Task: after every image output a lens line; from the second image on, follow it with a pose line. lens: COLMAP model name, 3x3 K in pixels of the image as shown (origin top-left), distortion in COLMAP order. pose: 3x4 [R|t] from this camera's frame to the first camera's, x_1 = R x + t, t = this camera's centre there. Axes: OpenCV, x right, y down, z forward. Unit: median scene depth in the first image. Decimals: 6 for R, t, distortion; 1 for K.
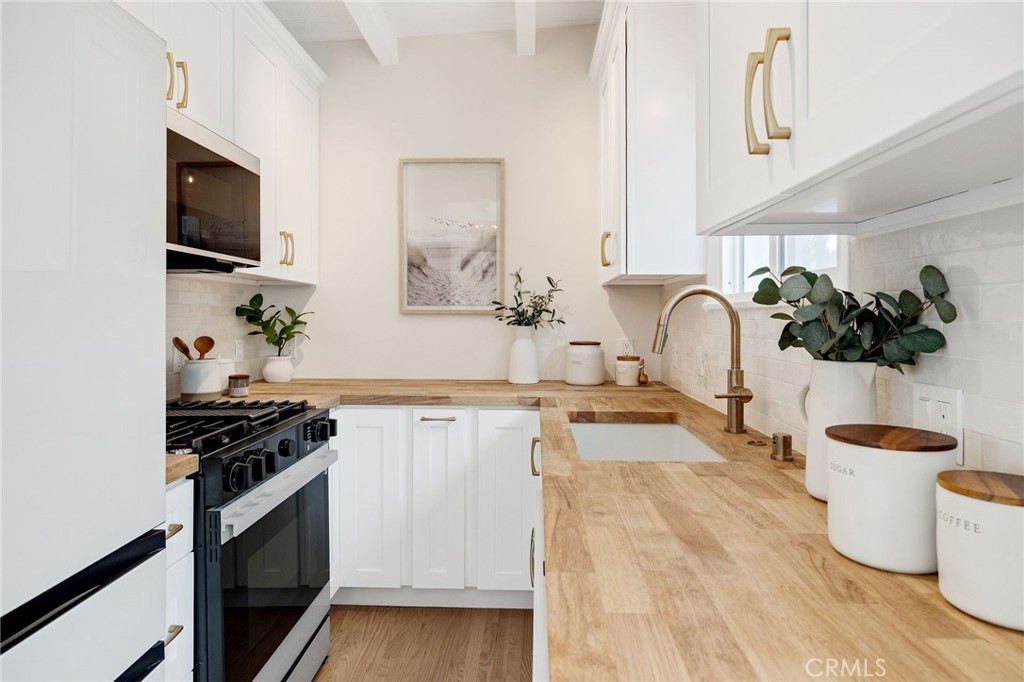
lens RADIAL K [[601.2, 0, 512.2], [0, 601.2, 320.0], [0, 0, 1]] dist [-0.001607, -0.000461]
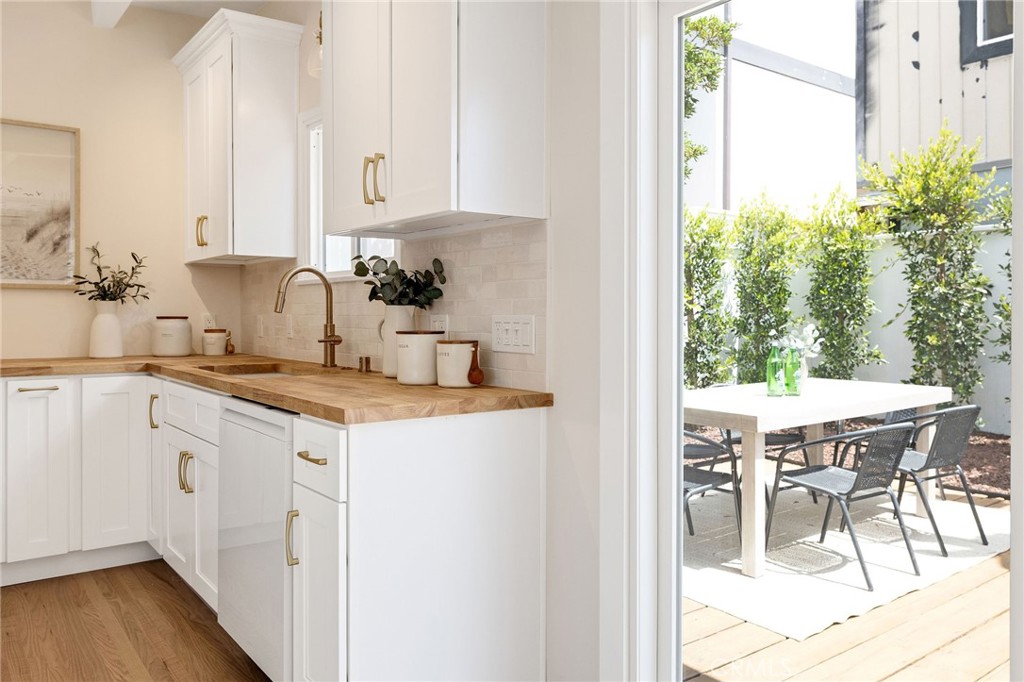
lens RADIAL K [[767.0, 0, 506.5], [0, 767.0, 315.9], [0, 0, 1]] dist [0.007811, -0.001329]
pose [[0.777820, -0.004462, 0.628472, -0.319909], [0.004239, 0.999989, 0.001853, 0.042412], [-0.628473, 0.001223, 0.777830, -0.494586]]
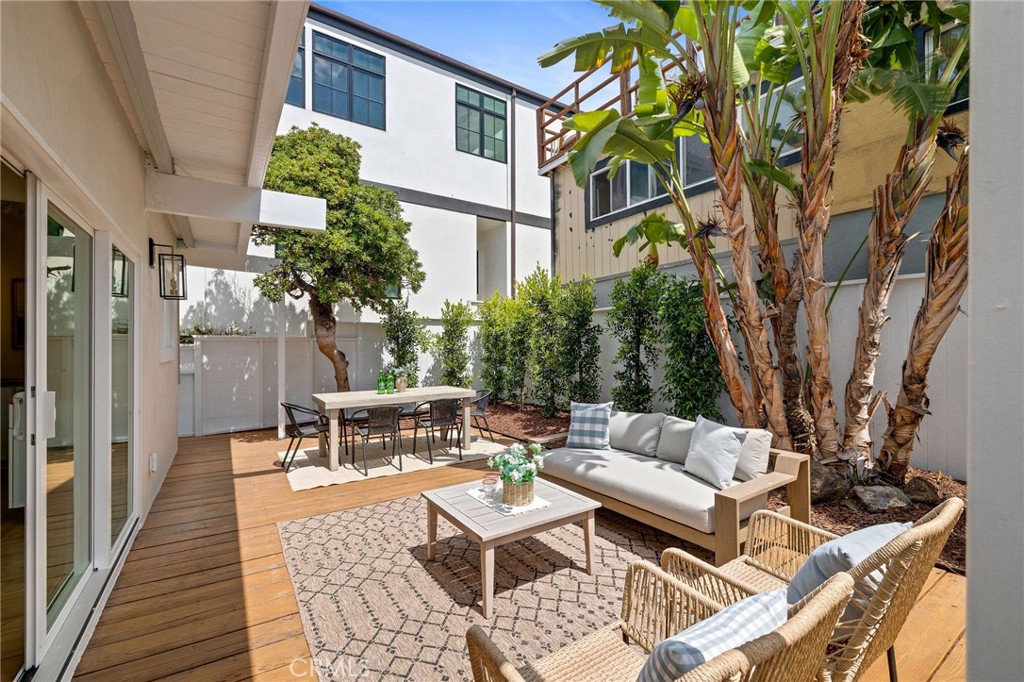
lens RADIAL K [[435.7, 0, 508.9], [0, 435.7, 345.0], [0, 0, 1]] dist [0.001295, -0.000816]
pose [[0.805681, -0.001255, 0.592348, 0.438175], [0.007403, 0.999941, -0.007950, 0.001923], [-0.592303, 0.010790, 0.805643, -1.677608]]
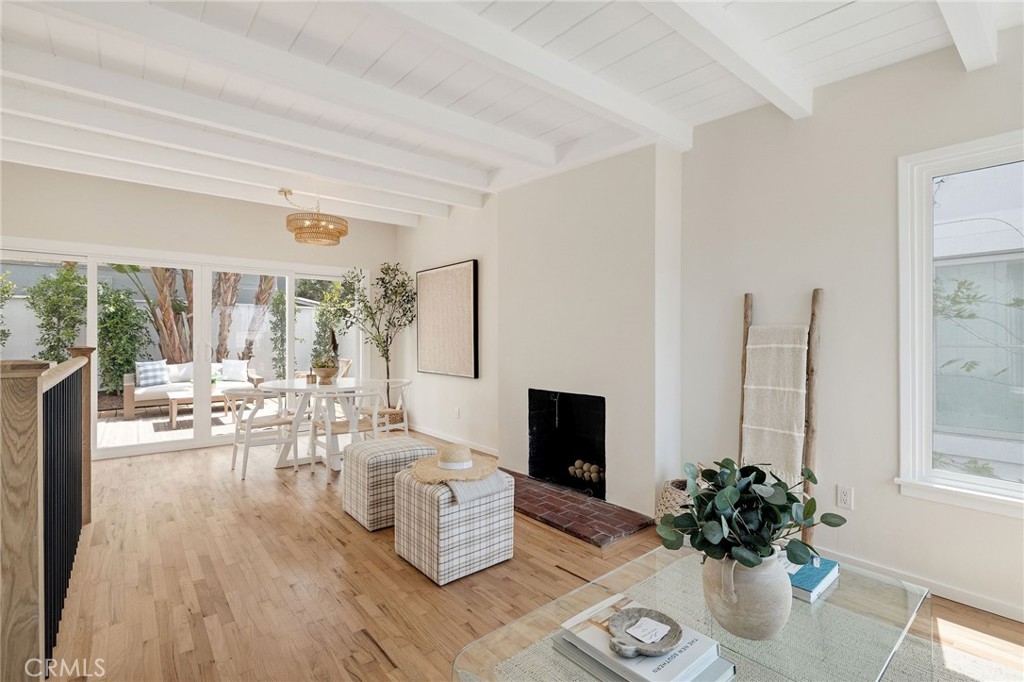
lens RADIAL K [[472.3, 0, 510.5], [0, 472.3, 342.4], [0, 0, 1]] dist [-0.004717, 0.002051]
pose [[-0.665988, -0.011243, 0.745878, -2.170053], [-0.000350, 0.999891, 0.014760, 0.030354], [-0.745963, 0.009569, -0.665919, -0.336541]]
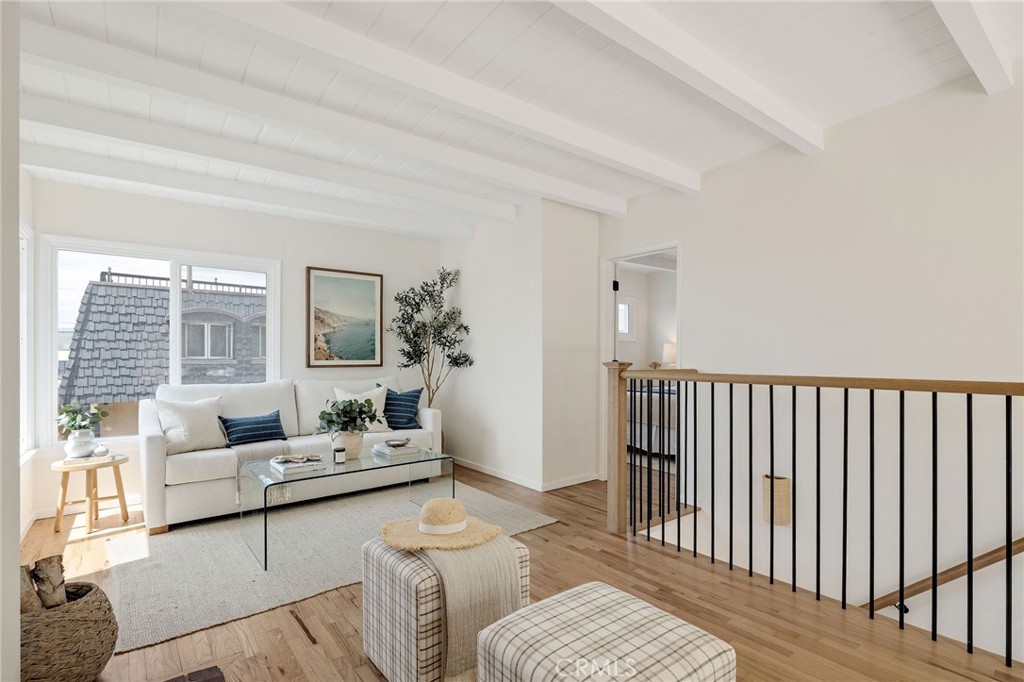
lens RADIAL K [[496.8, 0, 511.6], [0, 496.8, 361.7], [0, 0, 1]] dist [-0.010607, 0.002868]
pose [[0.648177, 0.006570, -0.761461, -0.673552], [-0.003403, 0.999978, 0.005731, 0.048753], [0.761482, -0.001123, 0.648185, -1.346735]]
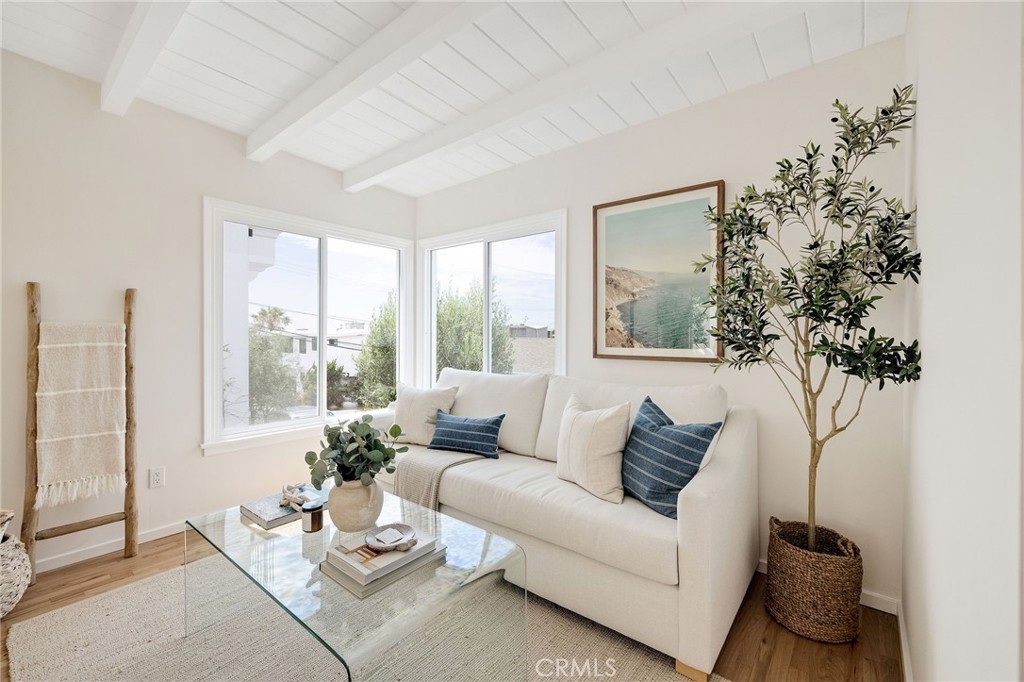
lens RADIAL K [[435.7, 0, 510.8], [0, 435.7, 336.0], [0, 0, 1]] dist [0.001295, -0.000816]
pose [[-0.610046, 0.005536, -0.792346, -1.590756], [-0.006764, 0.999903, 0.012194, 0.018127], [0.792337, 0.012798, -0.609950, -0.228597]]
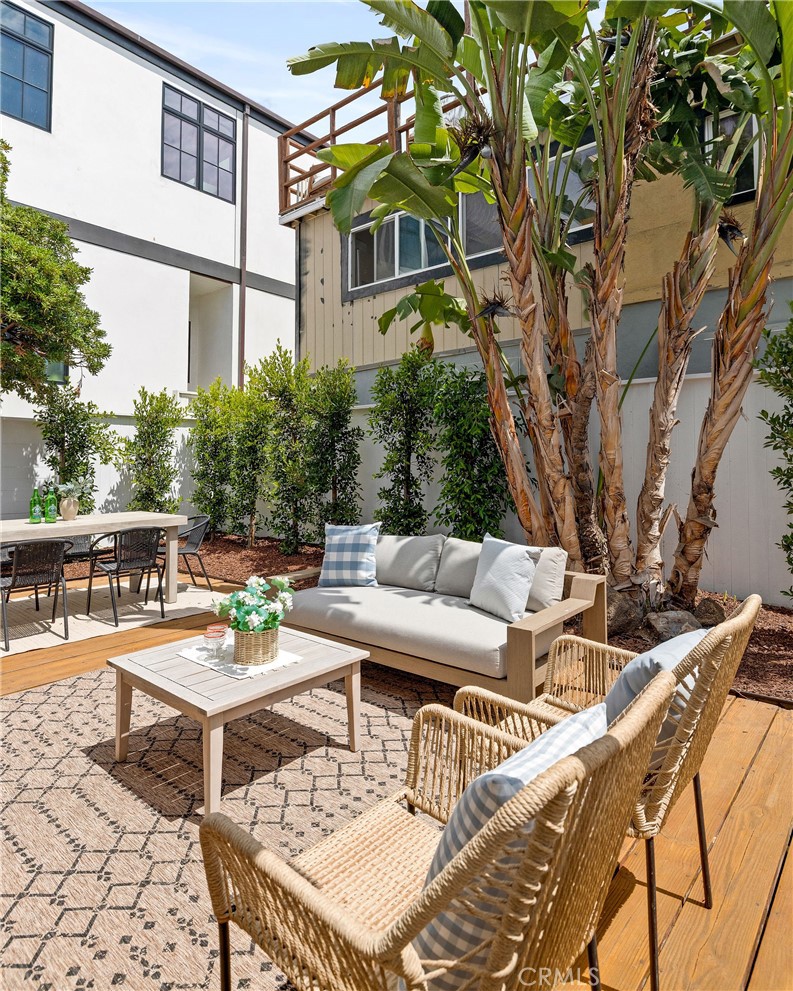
lens RADIAL K [[585.9, 0, 399.4], [0, 585.9, 439.0], [0, 0, 1]] dist [-0.006250, -0.001170]
pose [[0.611113, 0.027096, 0.791079, 0.423692], [0.007838, 0.999158, -0.040278, 0.032582], [-0.791504, 0.030815, 0.610386, -1.662279]]
